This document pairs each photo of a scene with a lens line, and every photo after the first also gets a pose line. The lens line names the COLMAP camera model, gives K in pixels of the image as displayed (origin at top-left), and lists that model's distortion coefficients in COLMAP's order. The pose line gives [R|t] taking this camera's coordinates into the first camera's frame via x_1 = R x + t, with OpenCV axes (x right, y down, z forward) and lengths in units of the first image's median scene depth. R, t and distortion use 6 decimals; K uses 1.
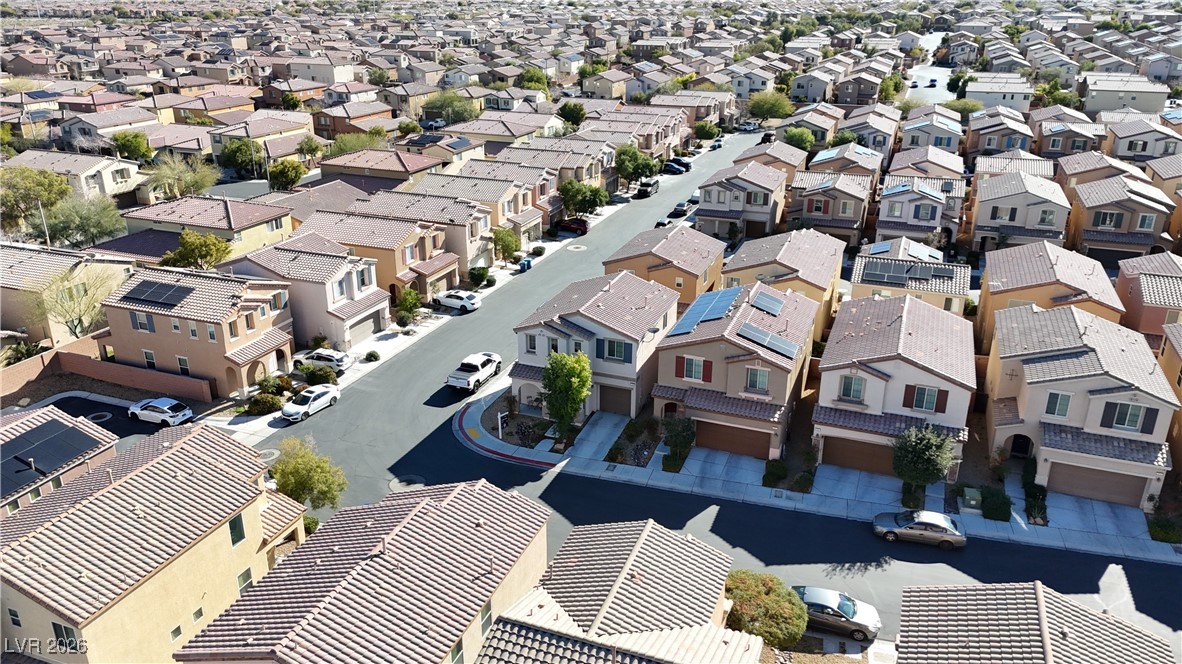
lens RADIAL K [[871.7, 0, 591.0], [0, 871.7, 332.0], [0, 0, 1]] dist [0.083023, -0.090108]
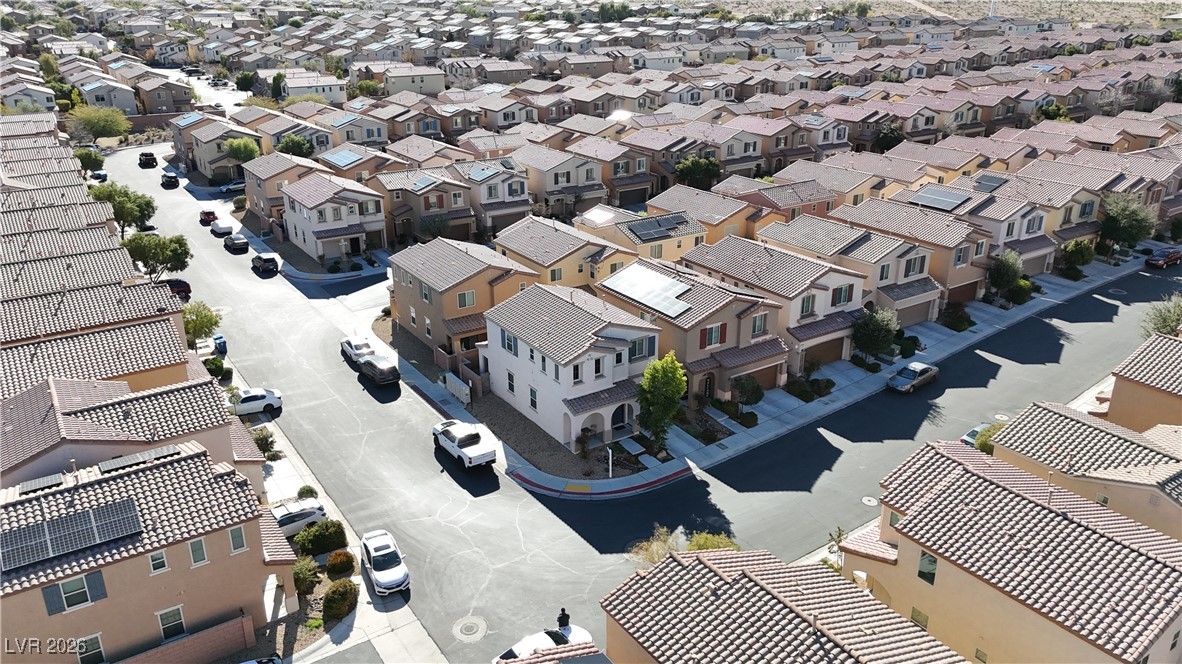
lens RADIAL K [[871.7, 0, 591.0], [0, 871.7, 332.0], [0, 0, 1]] dist [0.083023, -0.090108]
pose [[0.570943, -0.306659, 0.761567, -0.562289], [0.305312, 0.940399, 0.149779, -0.121323], [-0.762108, 0.147000, 0.630541, 0.302214]]
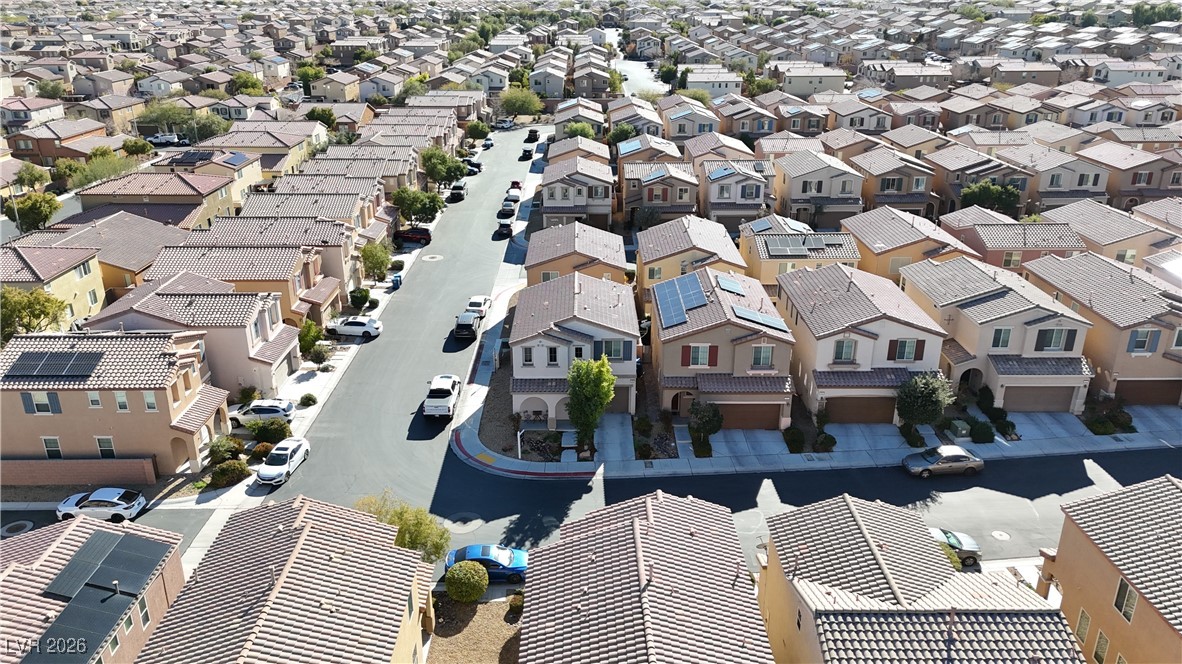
lens RADIAL K [[871.7, 0, 591.0], [0, 871.7, 332.0], [0, 0, 1]] dist [0.083023, -0.090108]
pose [[0.928879, -0.139570, 0.343080, -0.249181], [0.138992, 0.989941, 0.026405, -0.021810], [-0.343314, 0.023158, 0.938935, 0.049998]]
